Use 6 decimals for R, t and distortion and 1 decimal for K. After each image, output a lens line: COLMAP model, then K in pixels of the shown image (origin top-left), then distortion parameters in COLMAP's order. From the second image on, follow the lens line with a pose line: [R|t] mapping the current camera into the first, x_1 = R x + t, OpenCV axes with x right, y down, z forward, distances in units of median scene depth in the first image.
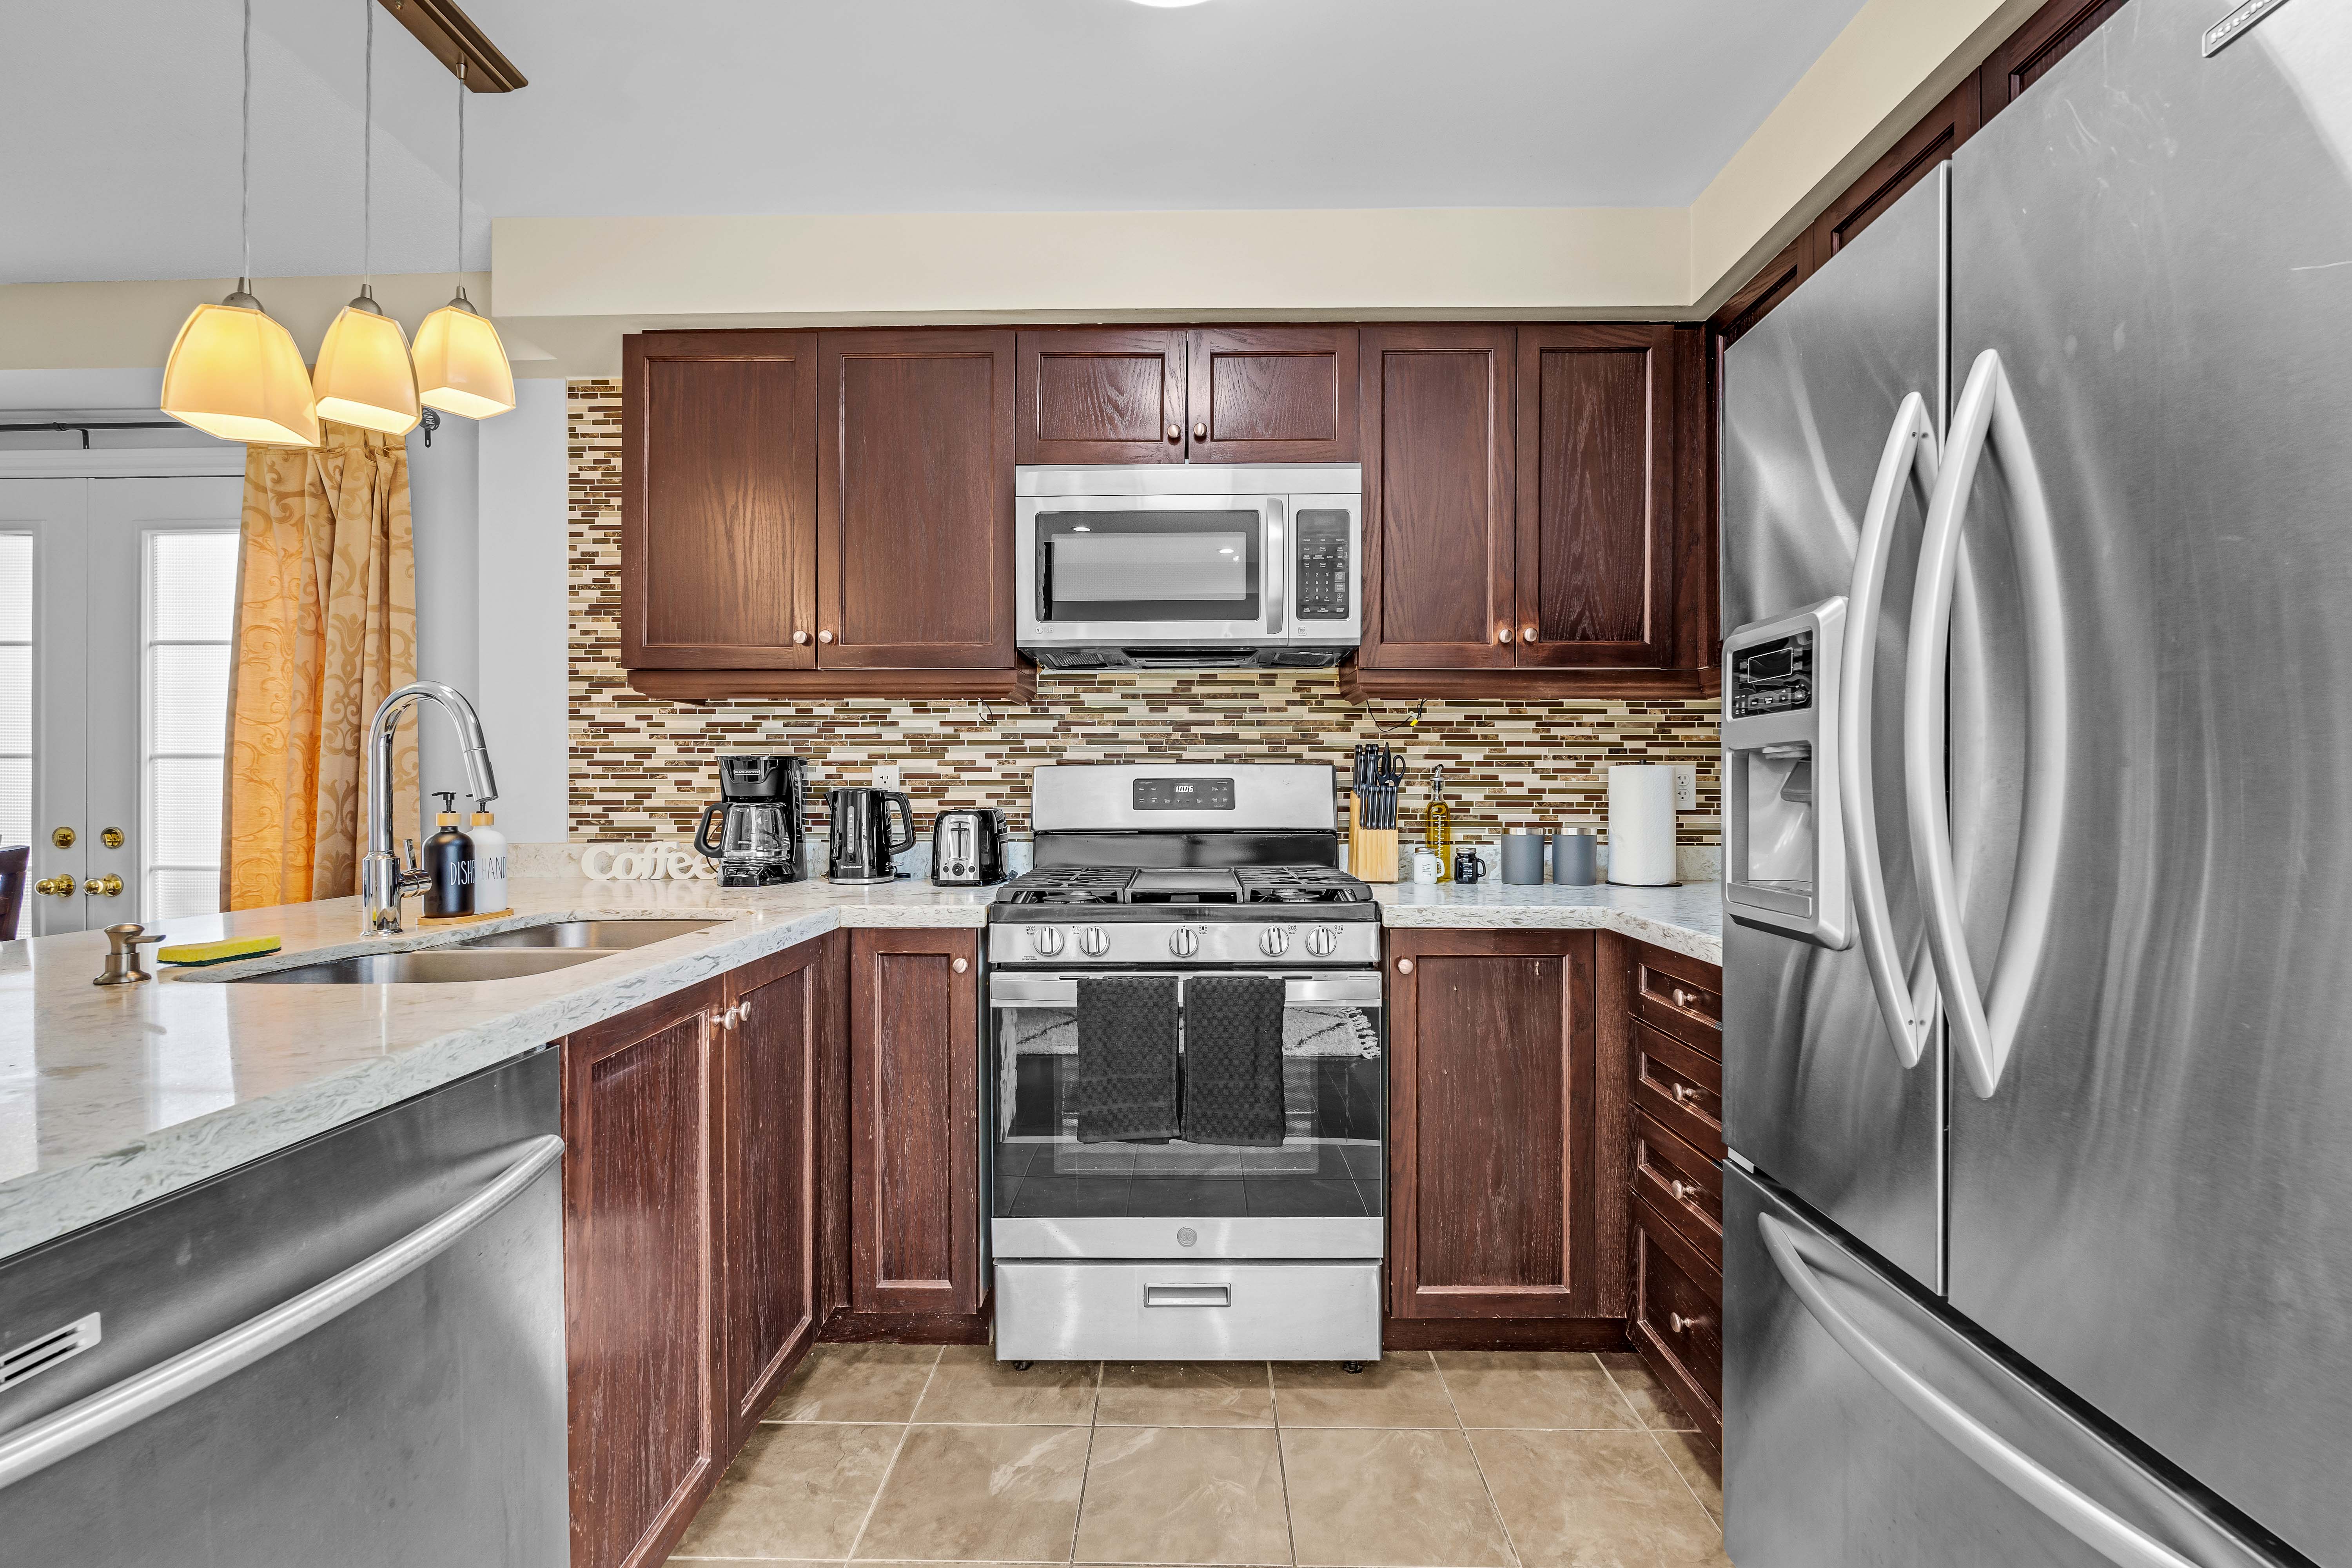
lens RADIAL K [[1032.9, 0, 1172.6], [0, 1032.9, 787.8], [0, 0, 1]] dist [-0.005673, 0.000127]
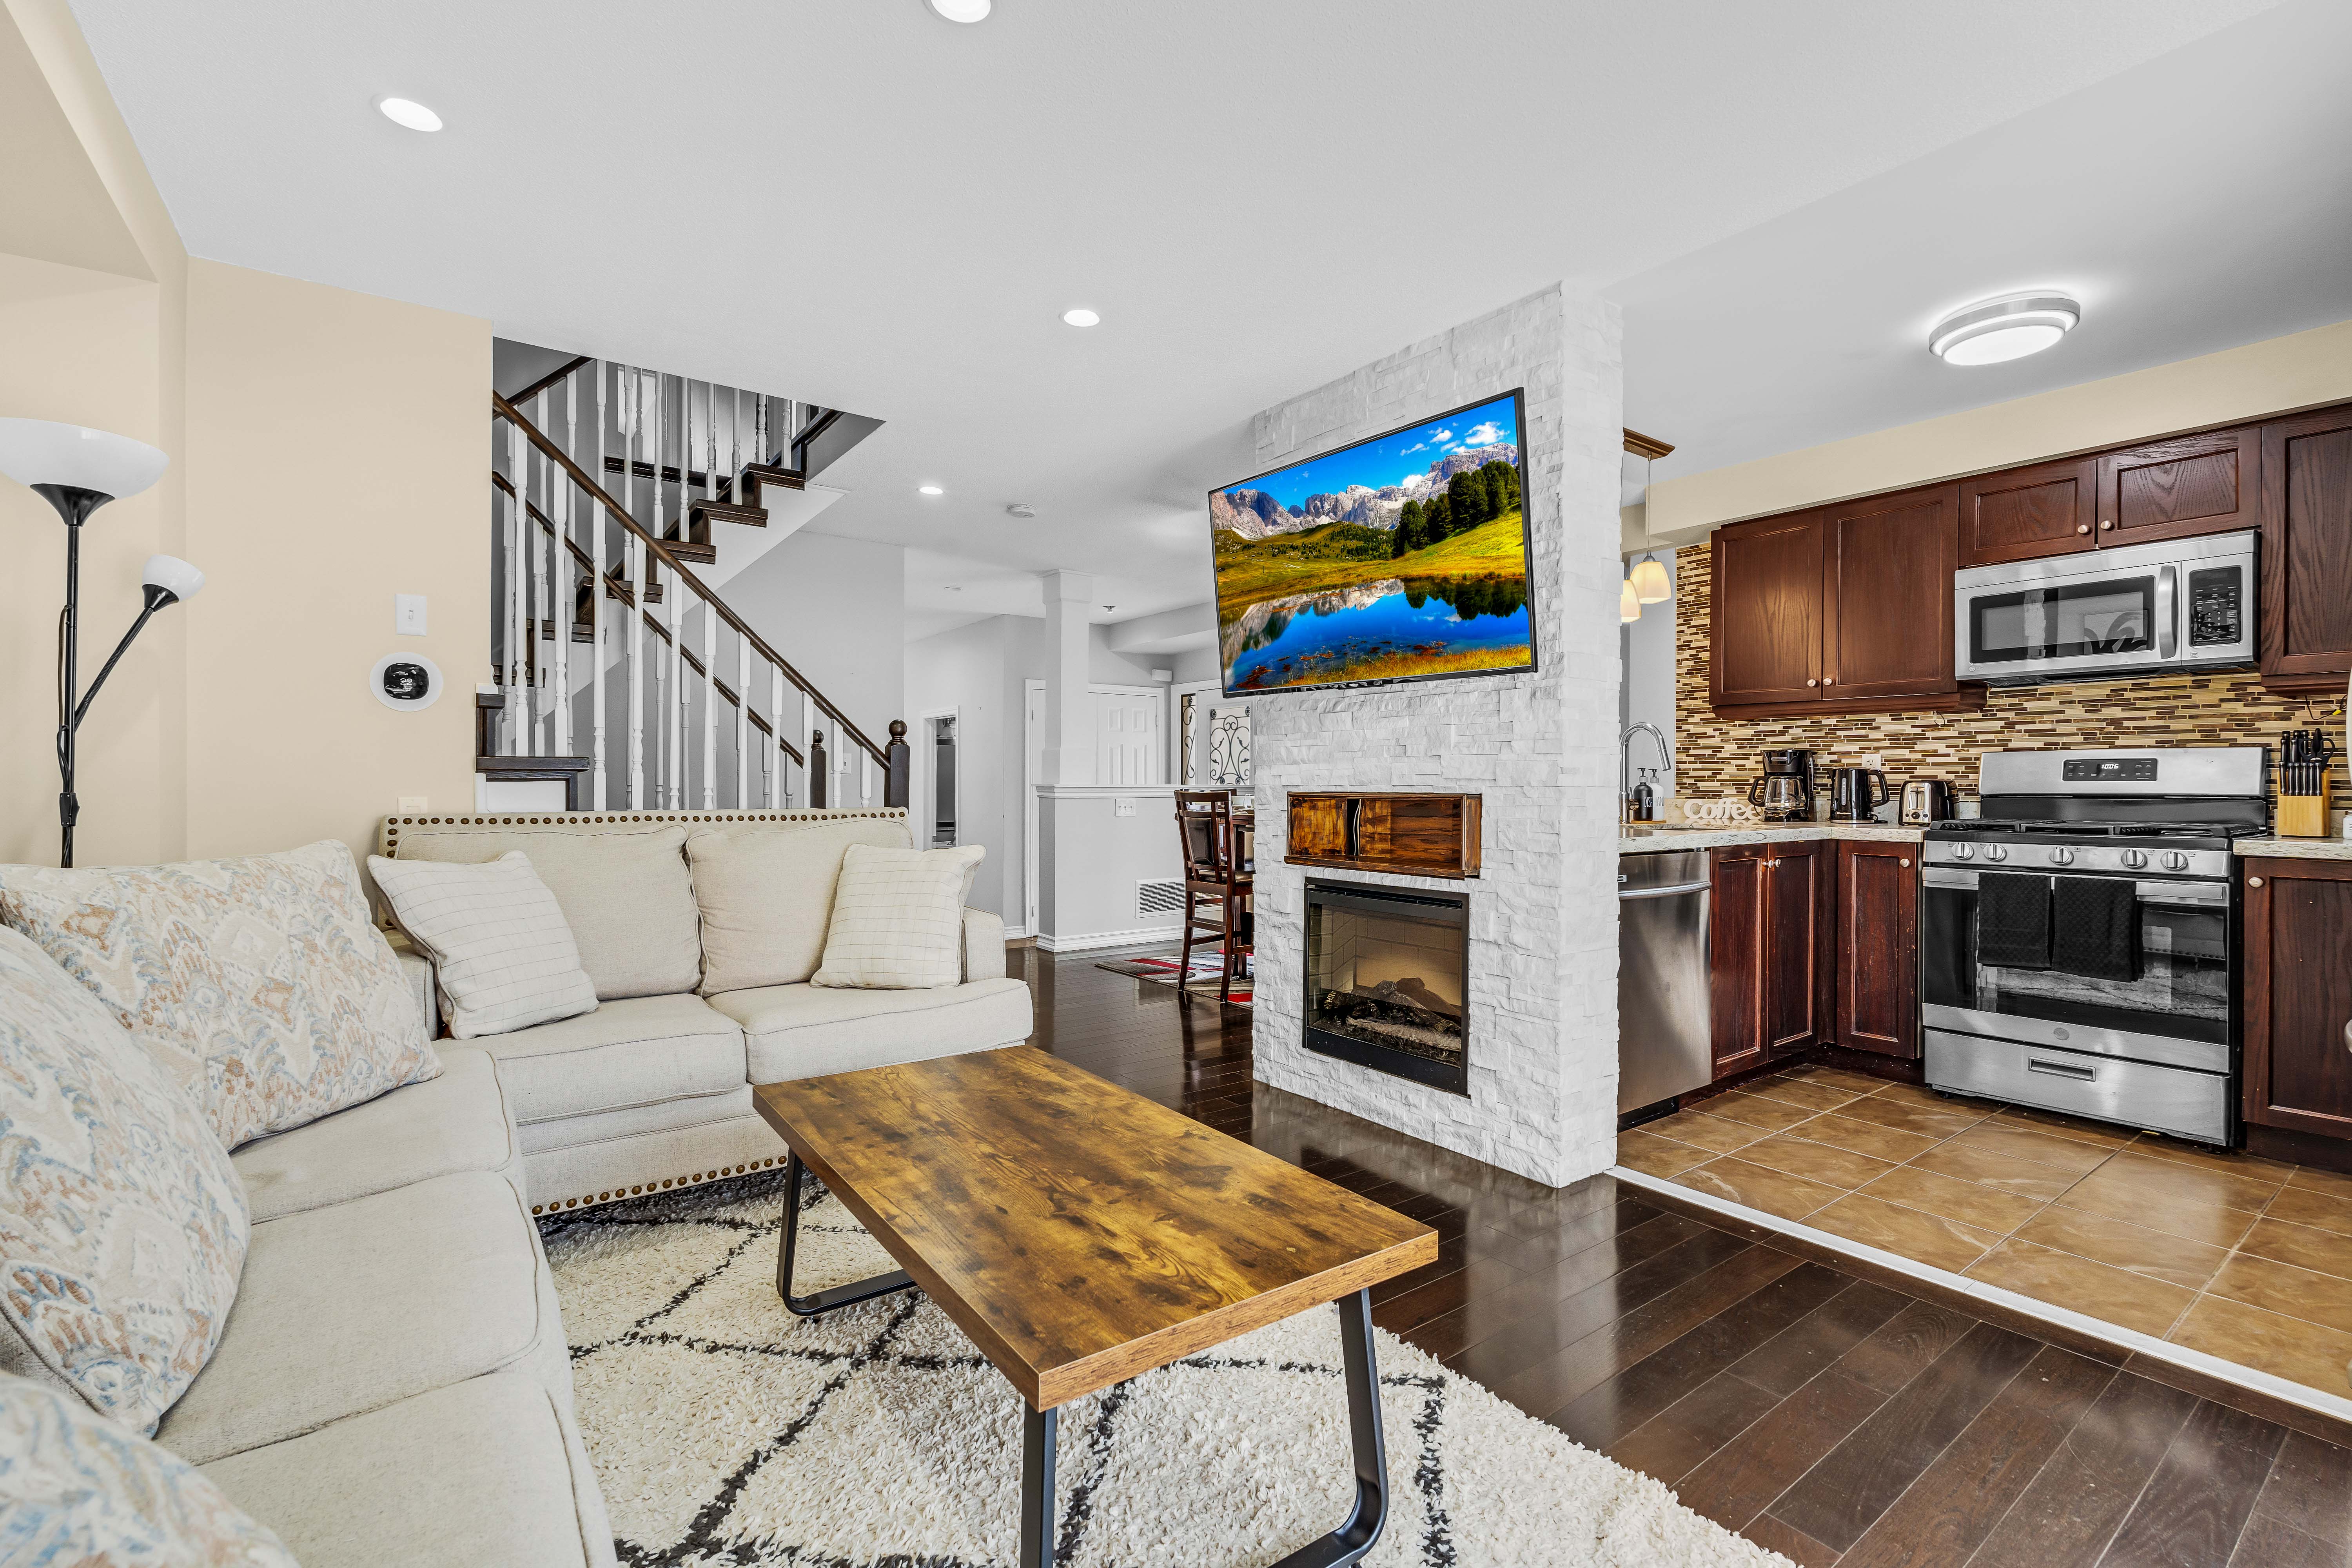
lens RADIAL K [[1032.9, 0, 1166.6], [0, 1032.9, 790.1], [0, 0, 1]] dist [-0.005673, 0.000127]
pose [[0.602599, 0.009400, -0.797989, 0.347078], [-0.005618, 0.999956, 0.007536, 0.029340], [0.798024, -0.000058, 0.602625, -0.857946]]
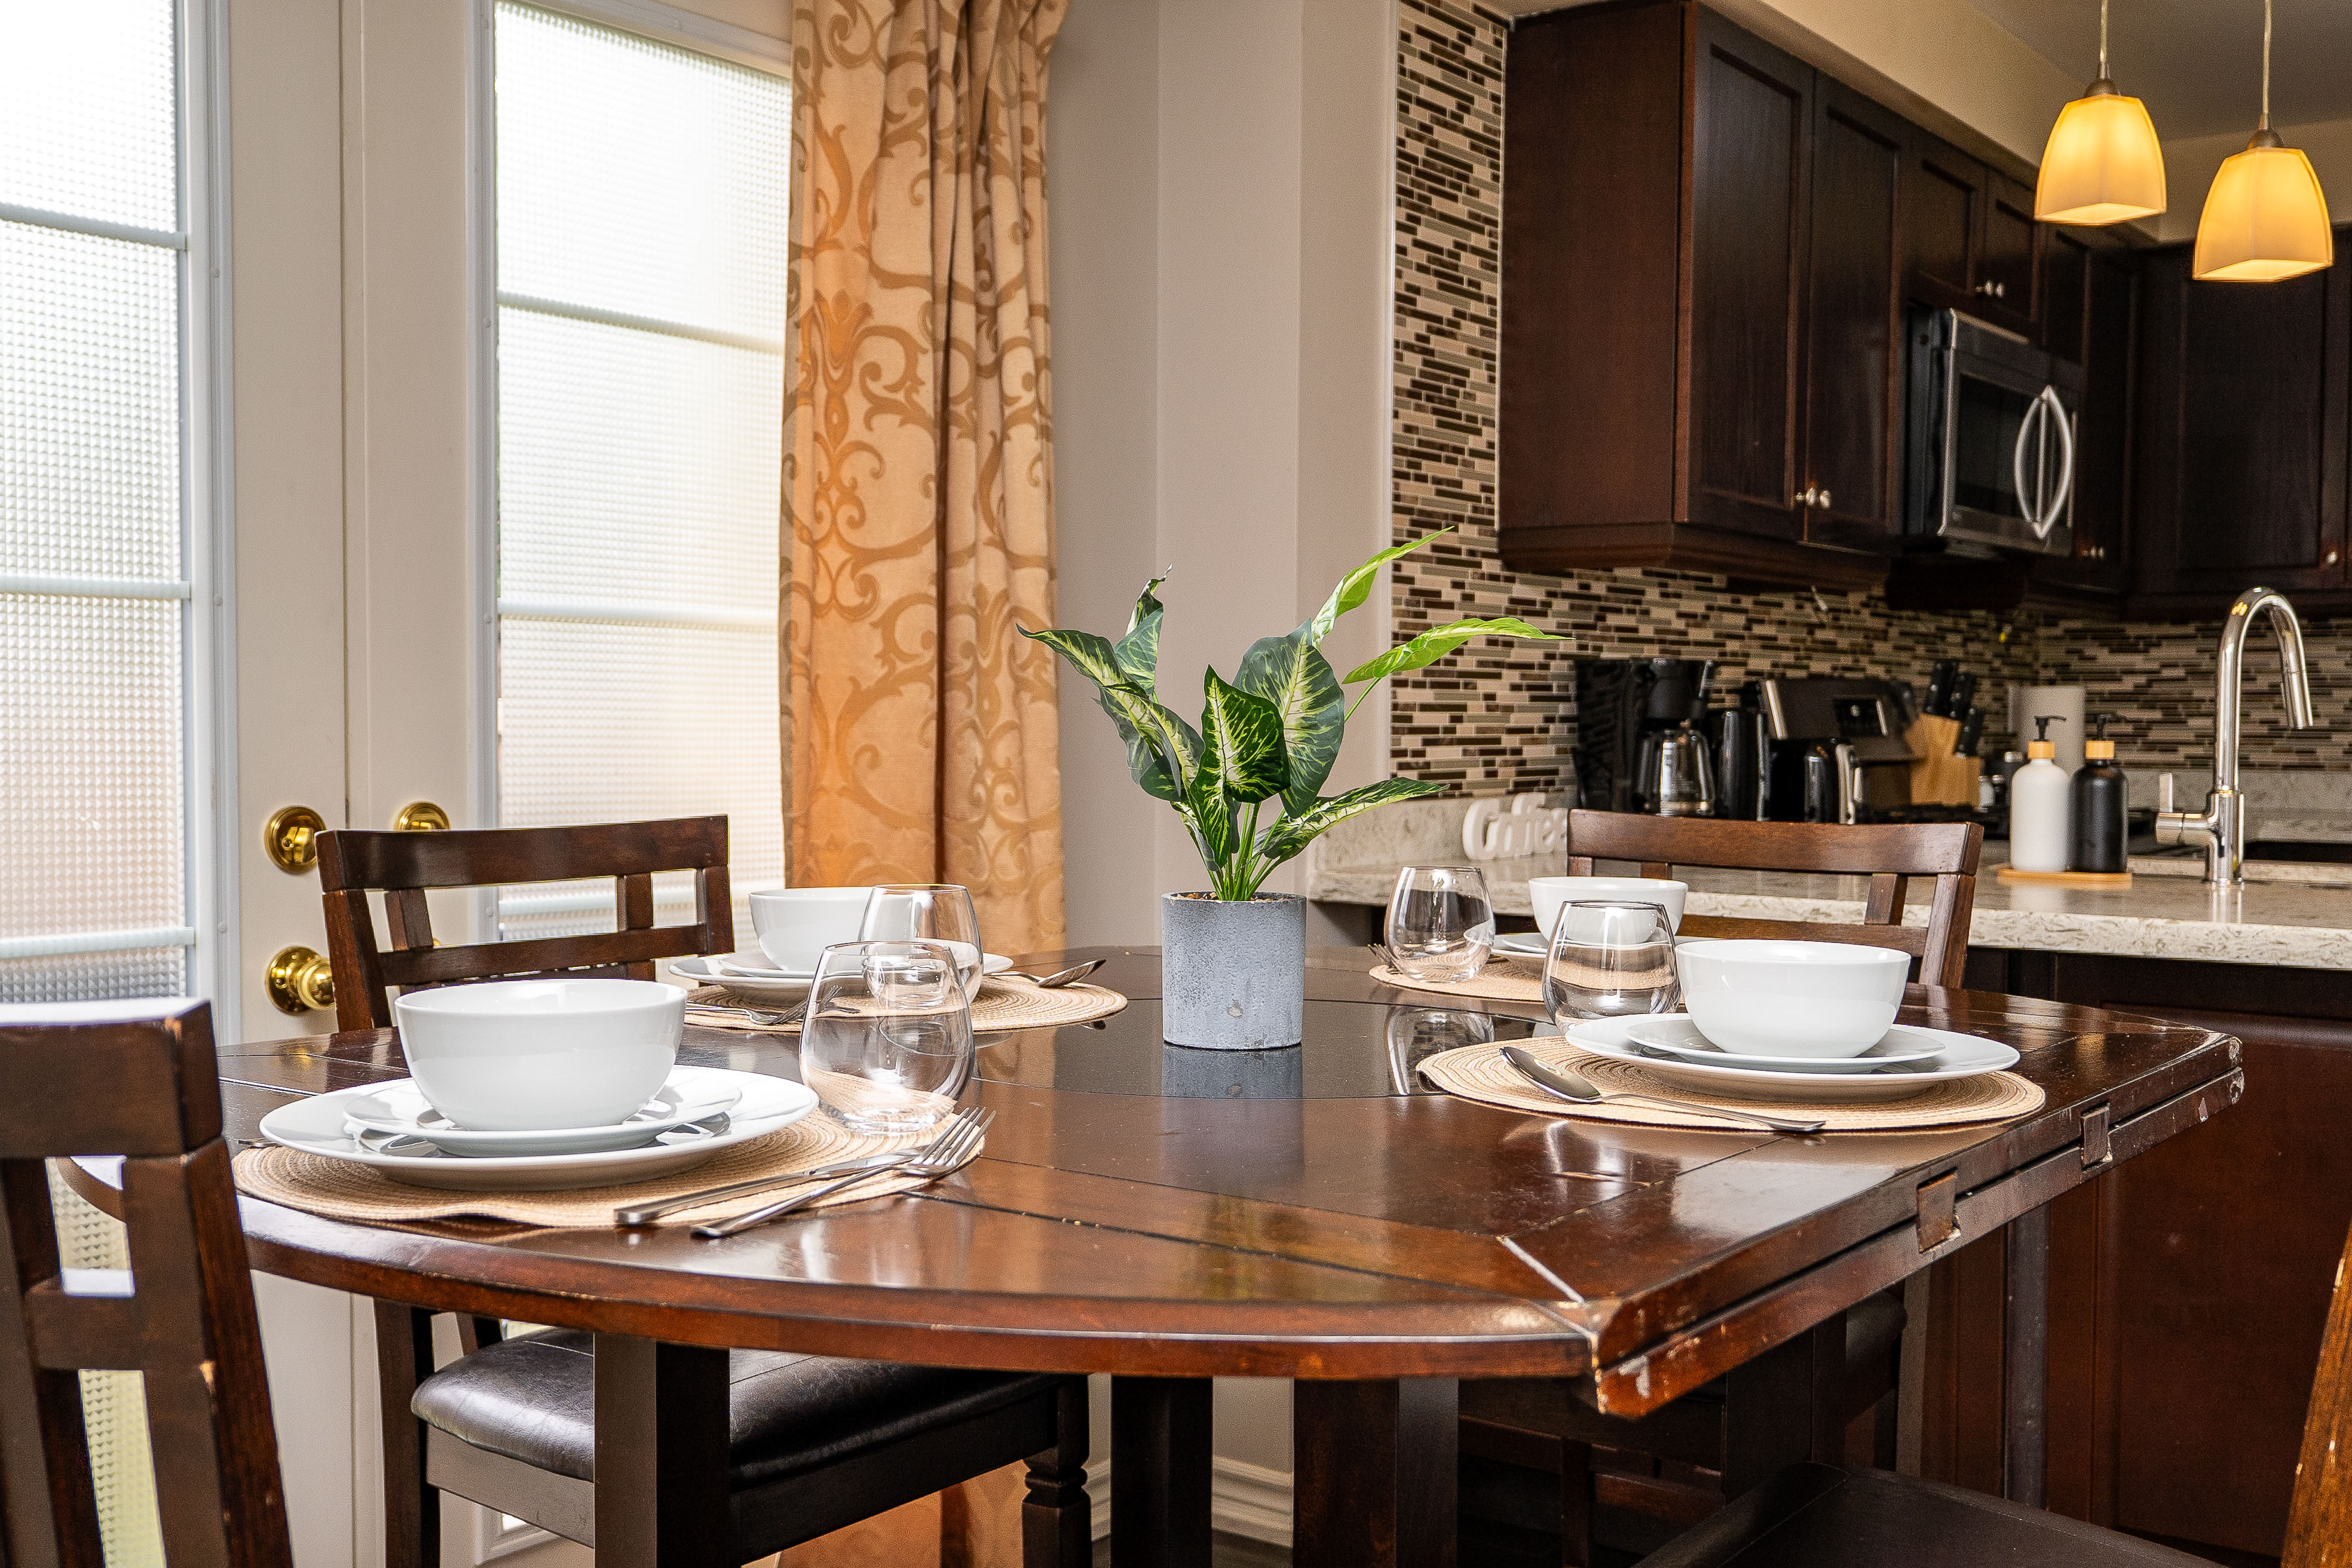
lens RADIAL K [[2389.7, 0, 1181.7], [0, 2389.7, 785.3], [0, 0, 1]] dist [-0.001726, 0.000000]
pose [[0.581284, -0.021344, 0.813421, -1.730656], [-0.008332, 0.999447, 0.032179, 0.003336], [-0.813658, -0.025483, 0.580785, 0.341711]]
